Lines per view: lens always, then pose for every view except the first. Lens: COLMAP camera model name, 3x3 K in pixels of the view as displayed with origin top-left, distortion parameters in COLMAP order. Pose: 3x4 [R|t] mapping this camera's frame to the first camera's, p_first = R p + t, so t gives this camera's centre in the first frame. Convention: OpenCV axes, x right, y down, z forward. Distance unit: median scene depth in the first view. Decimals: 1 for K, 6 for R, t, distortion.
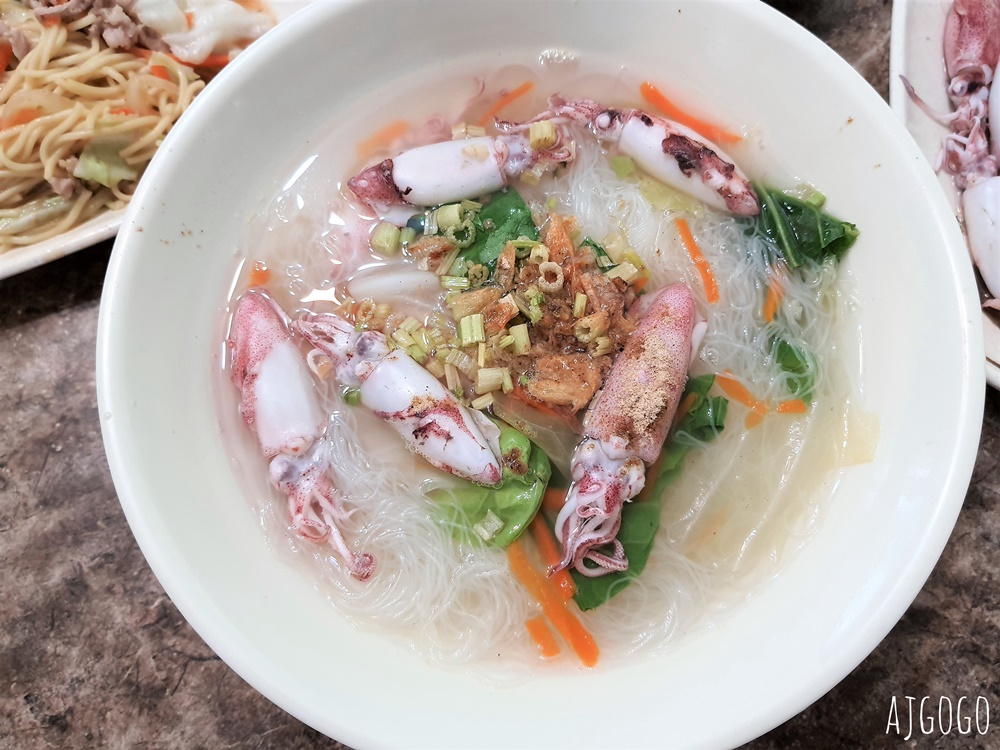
lens RADIAL K [[783.1, 0, 500.0], [0, 783.1, 375.0], [0, 0, 1]] dist [0.076423, -0.143666]
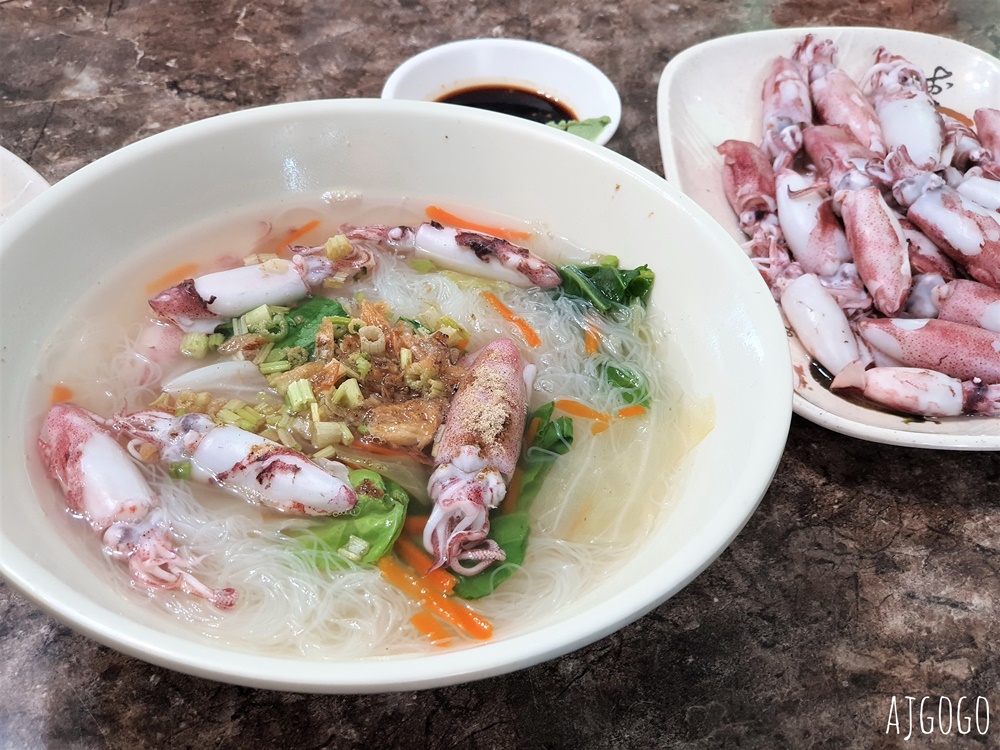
lens RADIAL K [[1514.3, 0, 500.0], [0, 1514.3, 375.0], [0, 0, 1]] dist [0.029886, -0.093092]
pose [[0.968993, -0.124180, 0.213614, -0.190489], [0.217039, 0.840968, -0.495648, 0.885065], [-0.118093, 0.526643, 0.841844, -0.600561]]
